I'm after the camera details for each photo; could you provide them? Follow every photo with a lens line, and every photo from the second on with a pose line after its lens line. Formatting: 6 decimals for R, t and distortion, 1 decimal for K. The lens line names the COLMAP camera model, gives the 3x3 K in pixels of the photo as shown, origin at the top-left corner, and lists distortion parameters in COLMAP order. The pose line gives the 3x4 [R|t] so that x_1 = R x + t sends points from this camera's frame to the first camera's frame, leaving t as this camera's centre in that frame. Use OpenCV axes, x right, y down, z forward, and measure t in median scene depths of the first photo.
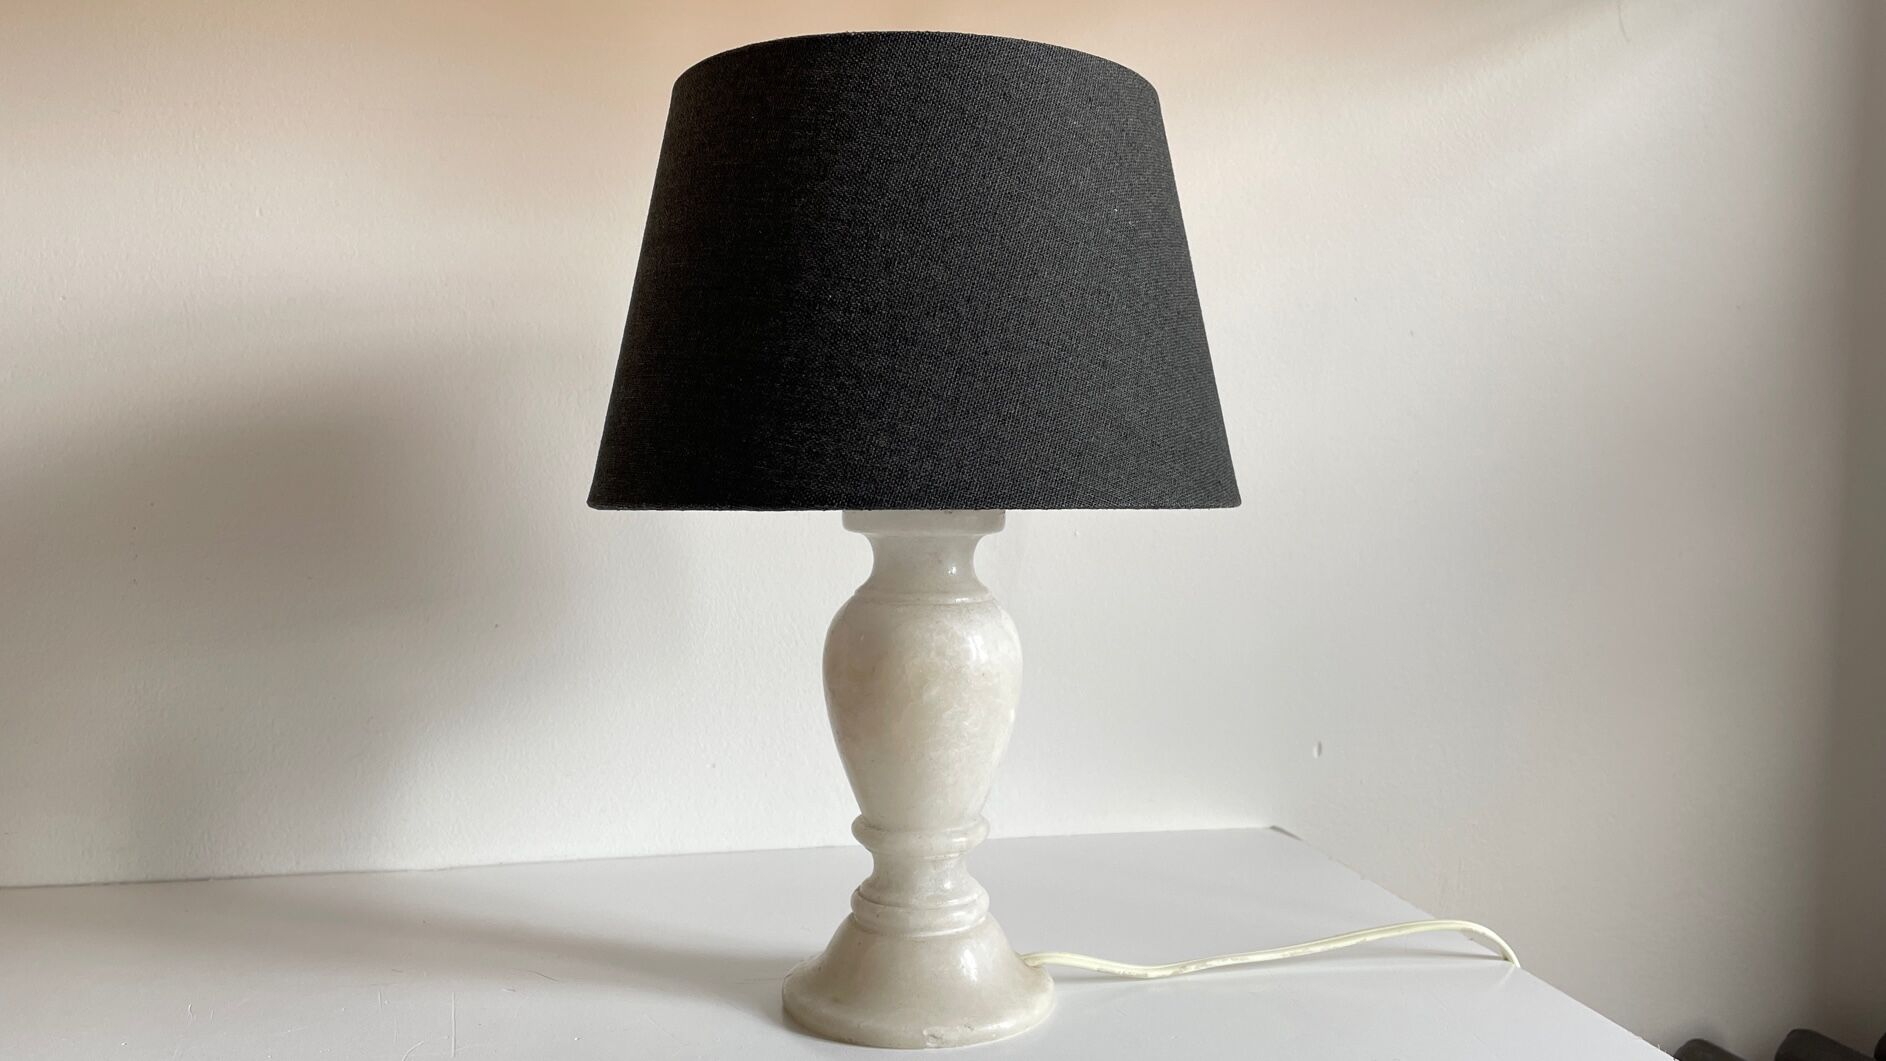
lens RADIAL K [[1483.5, 0, 949.6], [0, 1483.5, 520.5], [0, 0, 1]] dist [0.107968, -0.157492]
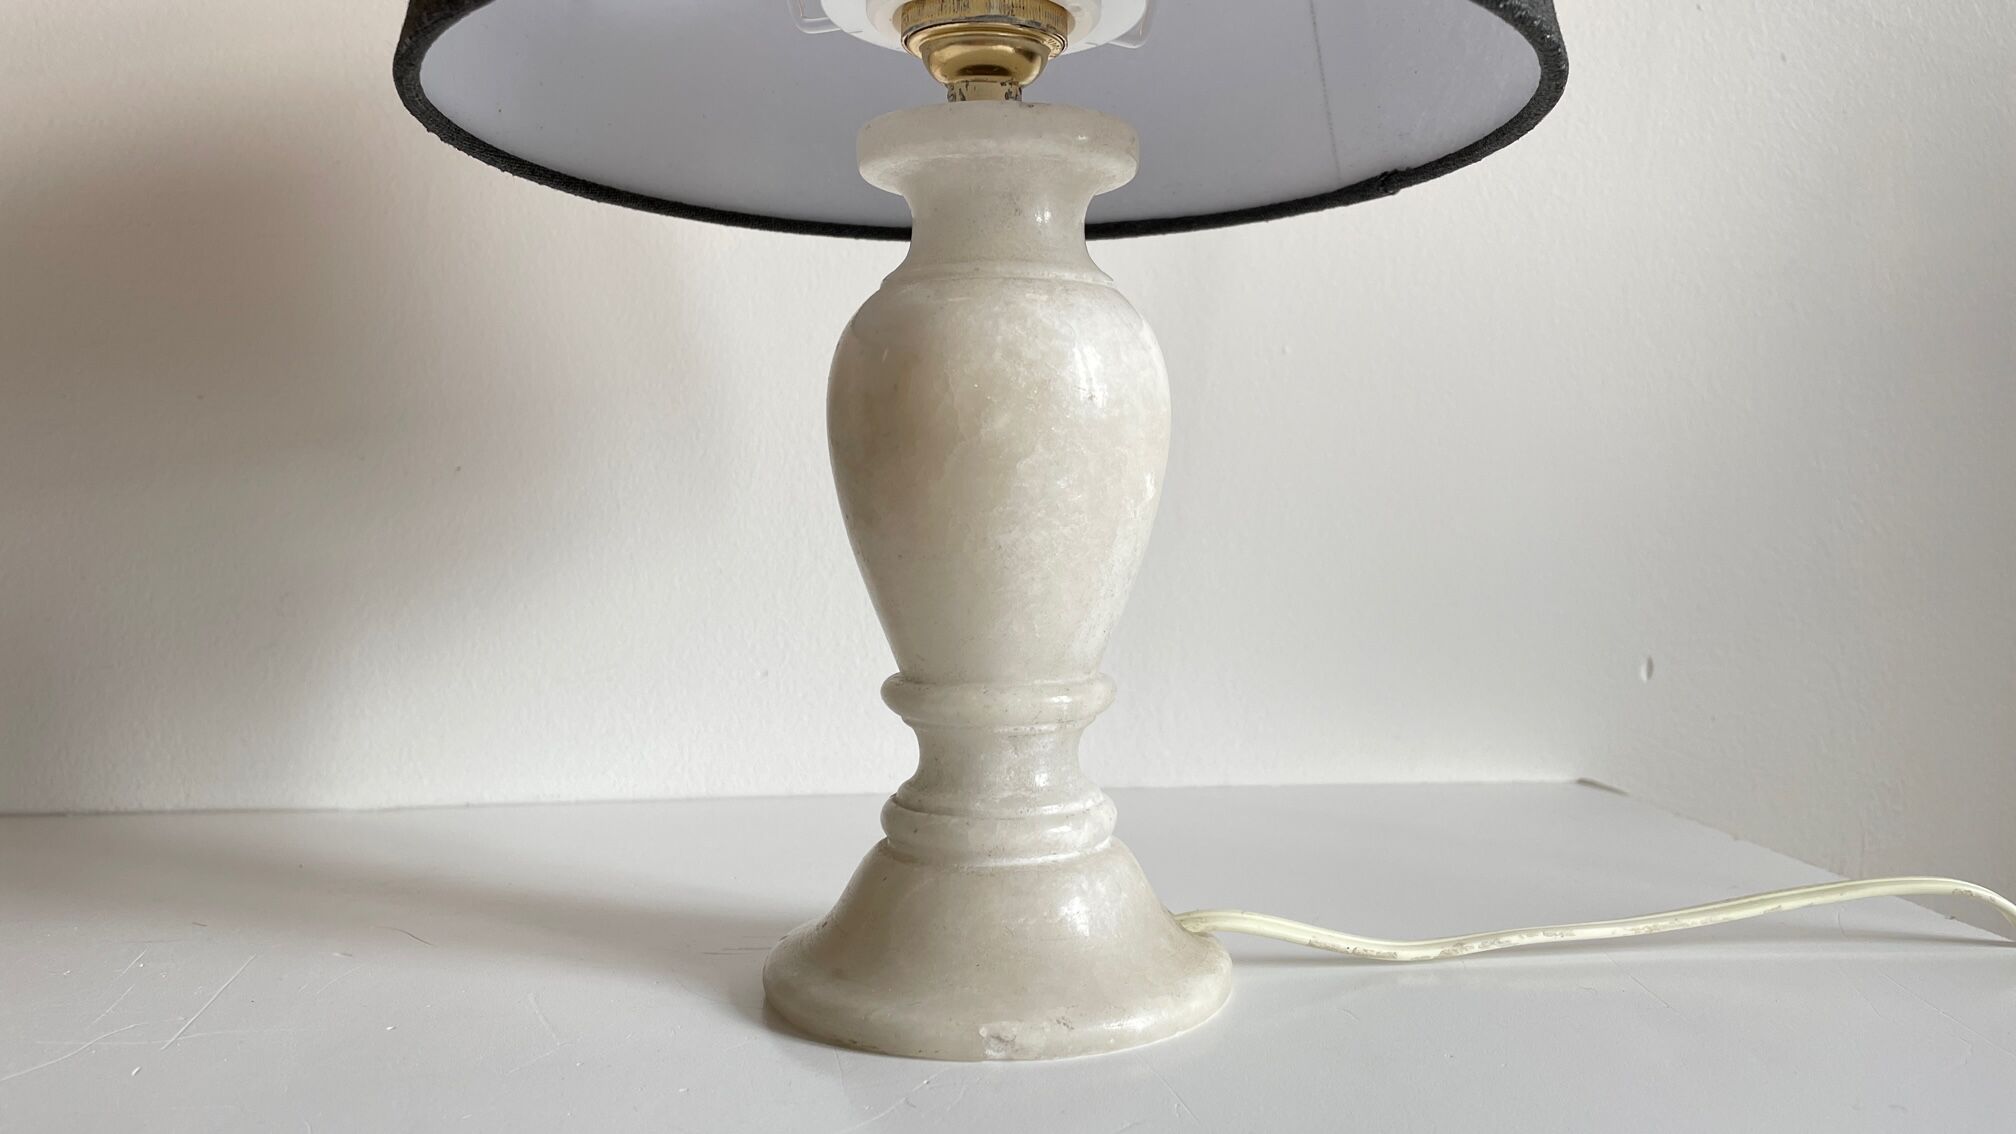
lens RADIAL K [[1536.4, 0, 1015.9], [0, 1536.4, 523.1], [0, 0, 1]] dist [0.096350, -0.139678]
pose [[0.994468, -0.008179, -0.104719, 0.053221], [0.005841, 0.999727, -0.022613, 0.159741], [0.104876, 0.021876, 0.994245, 0.410707]]
